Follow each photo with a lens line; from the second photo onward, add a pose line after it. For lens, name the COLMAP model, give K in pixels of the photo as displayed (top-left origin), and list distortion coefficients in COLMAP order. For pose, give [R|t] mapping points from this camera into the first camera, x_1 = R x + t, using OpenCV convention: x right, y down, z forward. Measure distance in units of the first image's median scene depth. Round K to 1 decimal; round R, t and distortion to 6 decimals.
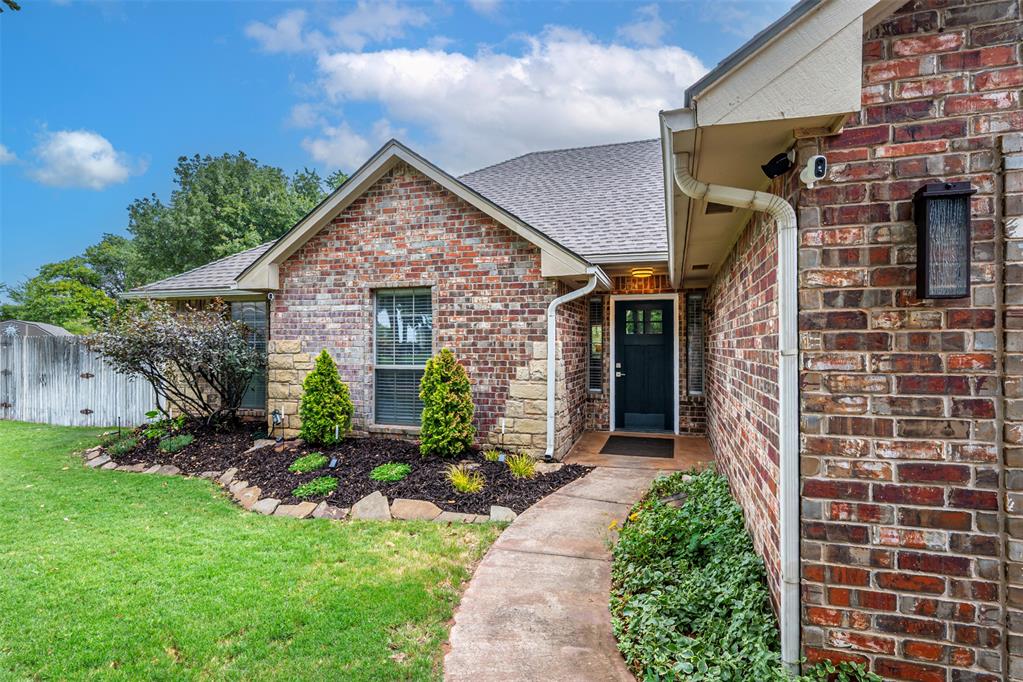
lens RADIAL K [[533.5, 0, 511.7], [0, 533.5, 341.1], [0, 0, 1]] dist [0.022768, 0.000215]
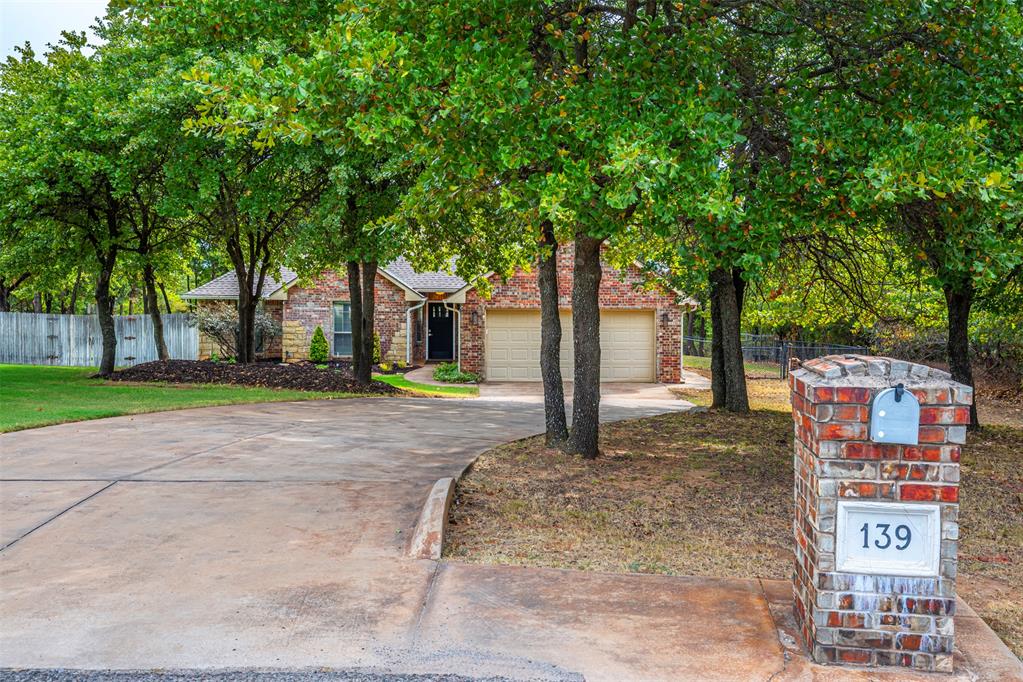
lens RADIAL K [[885.2, 0, 512.3], [0, 885.2, 340.4], [0, 0, 1]] dist [0.003868, 0.000260]
pose [[0.945619, -0.012766, 0.325025, -0.830110], [-0.009235, 0.997773, 0.066058, -0.199276], [-0.325145, -0.065467, 0.943395, -3.230633]]
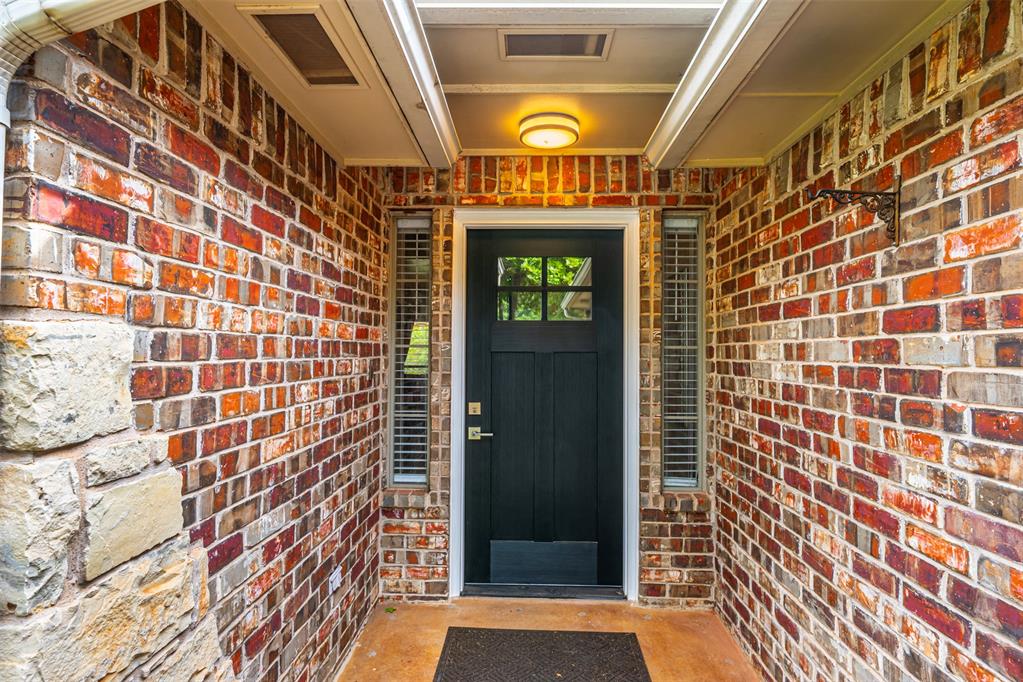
lens RADIAL K [[562.0, 0, 511.8], [0, 562.0, 343.4], [0, 0, 1]] dist [-0.001147, -0.000049]
pose [[0.964968, 0.008917, 0.262216, 0.126640], [-0.008749, 0.999960, -0.001807, 0.002479], [-0.262221, -0.000550, 0.965008, 0.640173]]
